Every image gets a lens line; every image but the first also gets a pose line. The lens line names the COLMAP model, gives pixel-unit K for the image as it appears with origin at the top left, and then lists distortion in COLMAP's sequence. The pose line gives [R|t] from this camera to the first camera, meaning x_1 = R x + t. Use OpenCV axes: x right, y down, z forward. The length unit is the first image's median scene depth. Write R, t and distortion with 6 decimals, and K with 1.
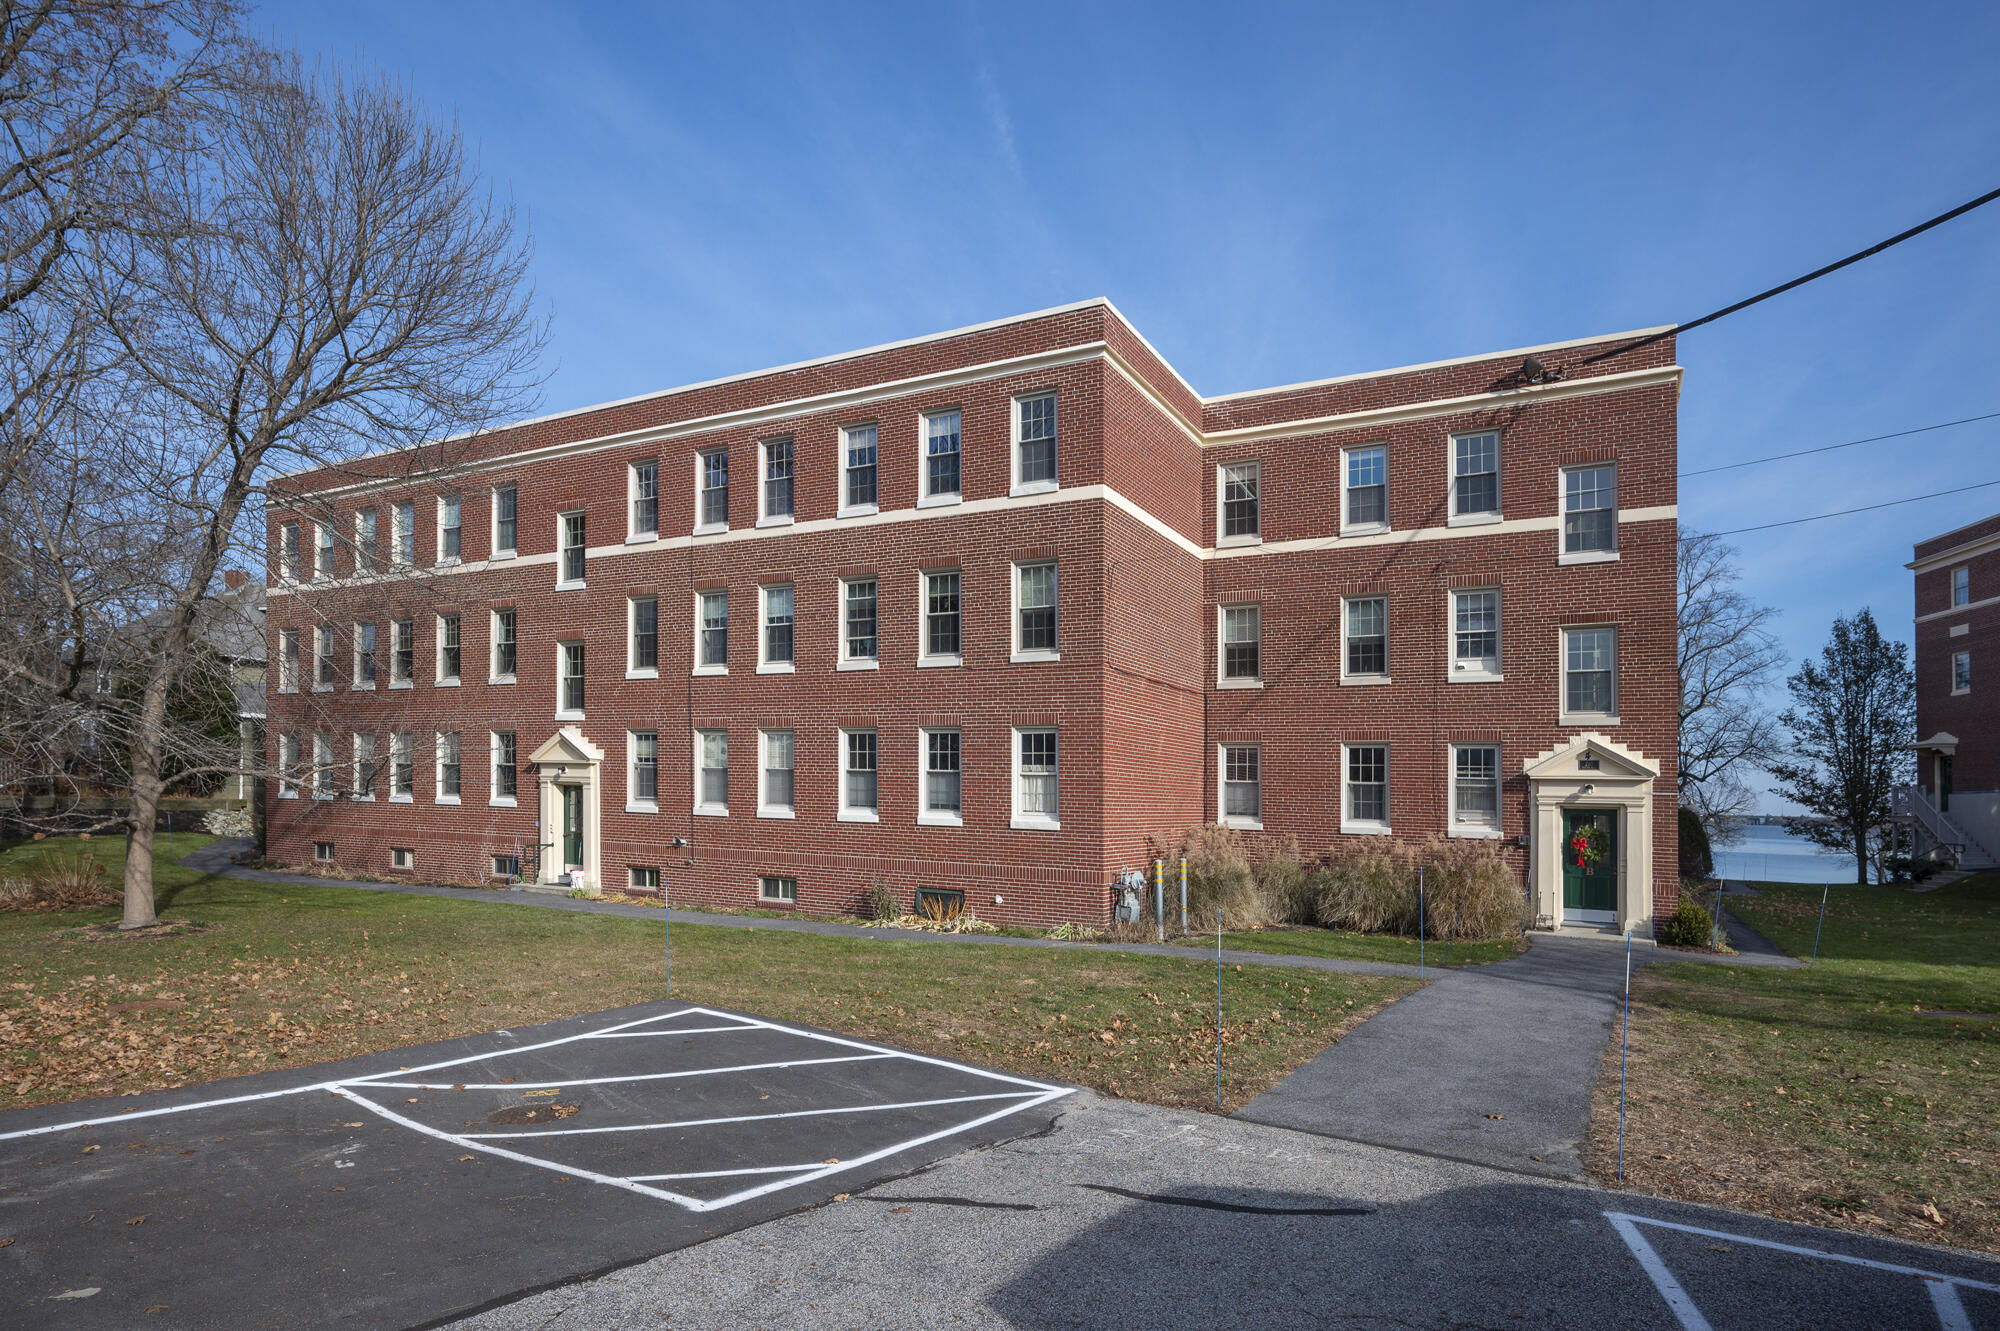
lens RADIAL K [[971.3, 0, 1001.1], [0, 971.3, 646.3], [0, 0, 1]] dist [-0.006770, 0.000121]
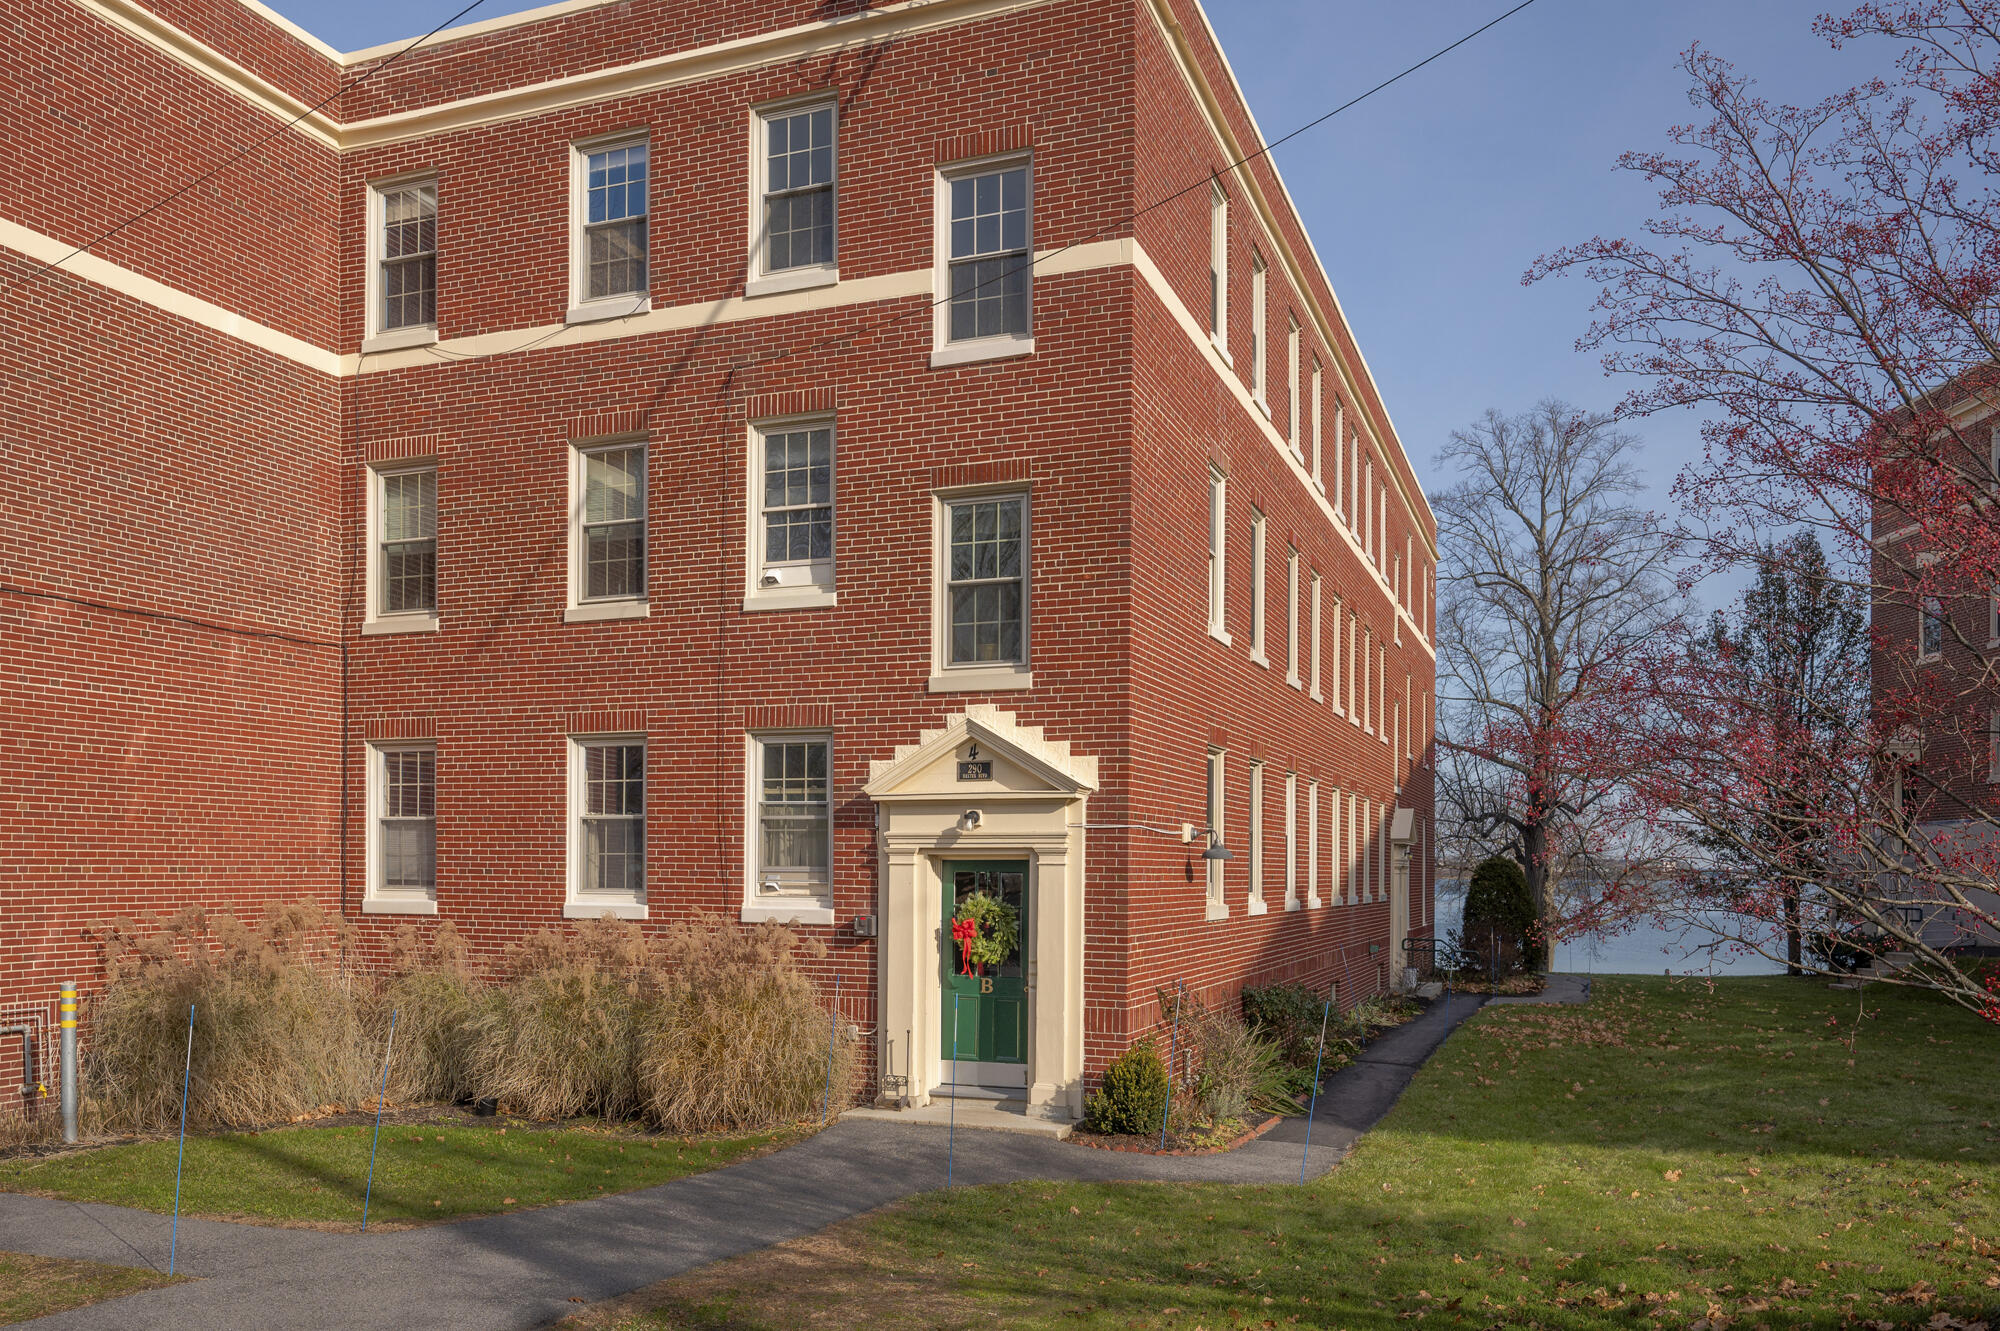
lens RADIAL K [[1394.8, 0, 999.1], [0, 1394.8, 676.3], [0, 0, 1]] dist [-0.009061, -0.001733]
pose [[0.996638, -0.007357, 0.081596, 0.533278], [0.005544, 0.999733, 0.022421, 0.055641], [-0.081739, -0.021893, 0.996413, 0.279108]]
